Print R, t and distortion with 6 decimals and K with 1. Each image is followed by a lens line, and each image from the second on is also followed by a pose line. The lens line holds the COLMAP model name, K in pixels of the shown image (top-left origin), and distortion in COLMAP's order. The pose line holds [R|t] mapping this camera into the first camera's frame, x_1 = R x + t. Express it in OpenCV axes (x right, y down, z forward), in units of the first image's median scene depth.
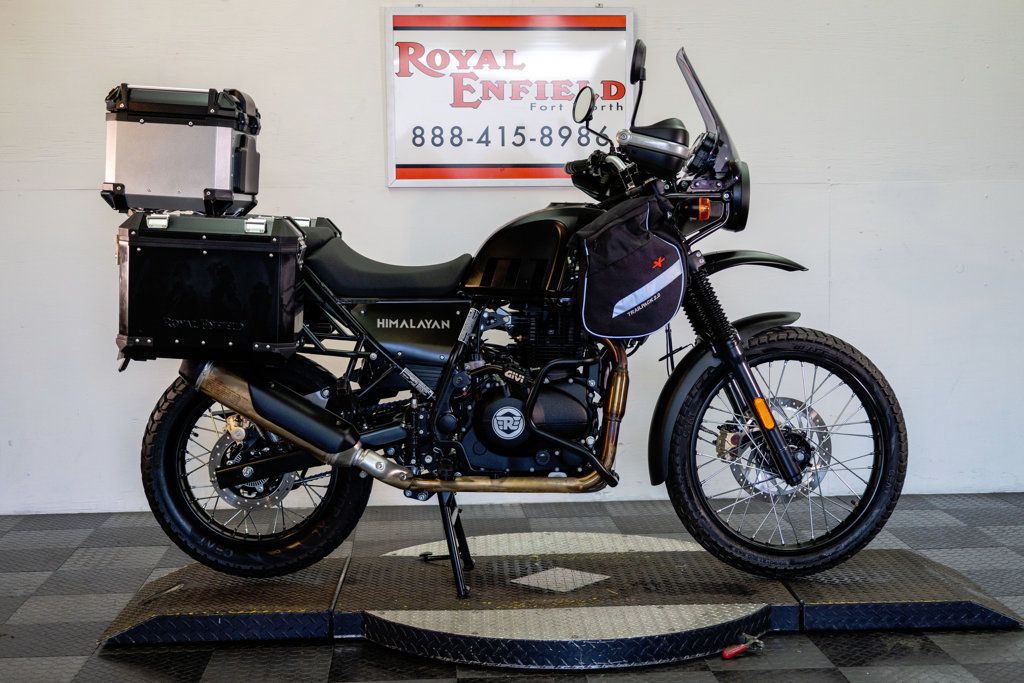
lens RADIAL K [[1509.6, 0, 509.3], [0, 1509.6, 351.7], [0, 0, 1]] dist [0.001693, 0.106163]
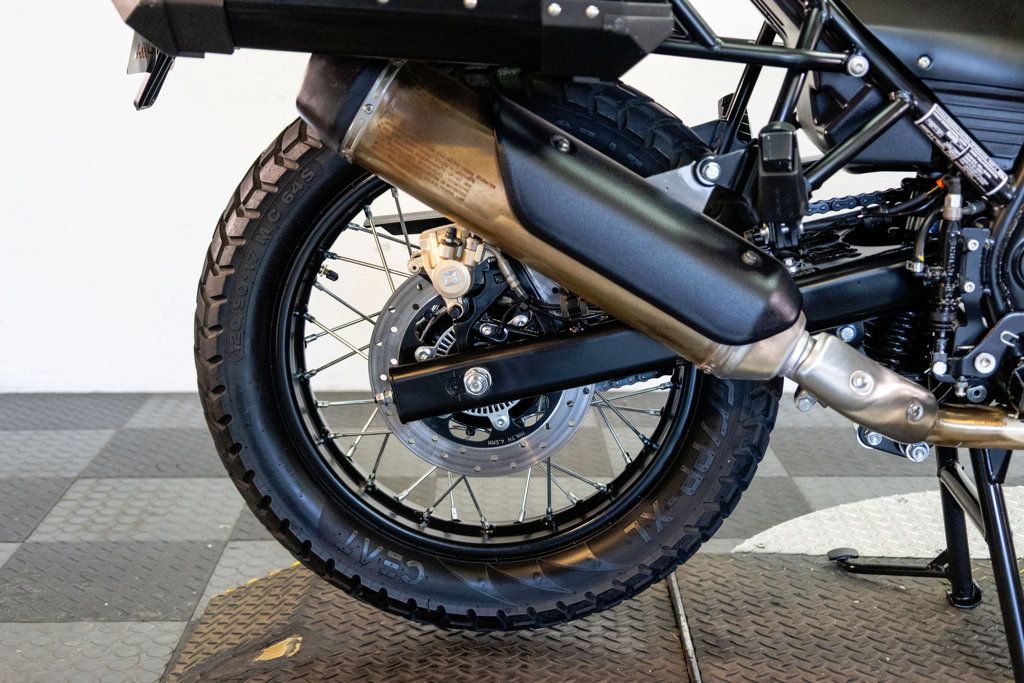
lens RADIAL K [[1509.6, 0, 509.3], [0, 1509.6, 351.7], [0, 0, 1]] dist [0.001693, 0.106163]
pose [[0.998911, 0.023822, -0.040120, -0.148172], [-0.018474, 0.991503, 0.128768, 0.023738], [0.042847, -0.127887, 0.990863, 0.622236]]
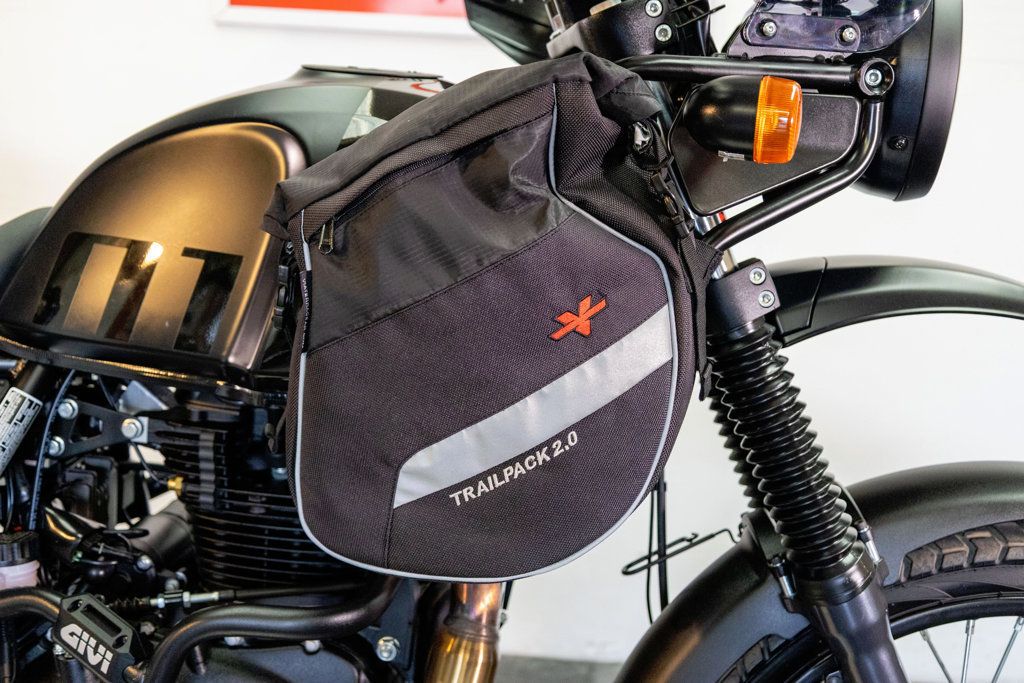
lens RADIAL K [[1509.6, 0, 509.3], [0, 1509.6, 351.7], [0, 0, 1]] dist [0.001693, 0.106163]
pose [[0.991046, 0.082345, -0.105110, 0.107302], [-0.073077, 0.993331, 0.089177, -0.070577], [0.111752, -0.080697, 0.990454, 0.689735]]
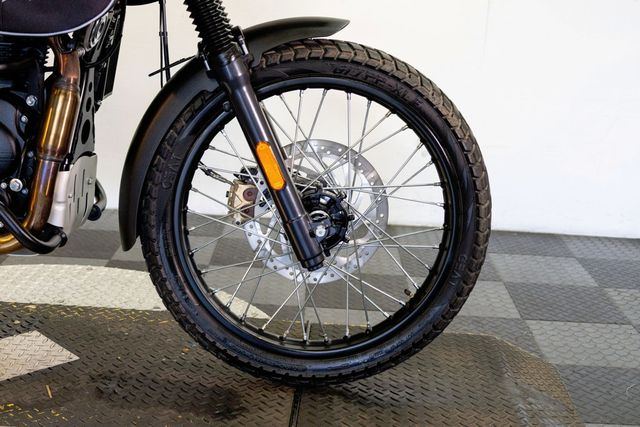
lens RADIAL K [[943.5, 0, 318.3], [0, 943.5, 219.8], [0, 0, 1]] dist [0.001693, 0.106163]
pose [[0.994990, 0.084207, -0.053893, 0.211789], [-0.073688, 0.982003, 0.173896, -0.010508], [0.067567, -0.169054, 0.983288, 0.570228]]
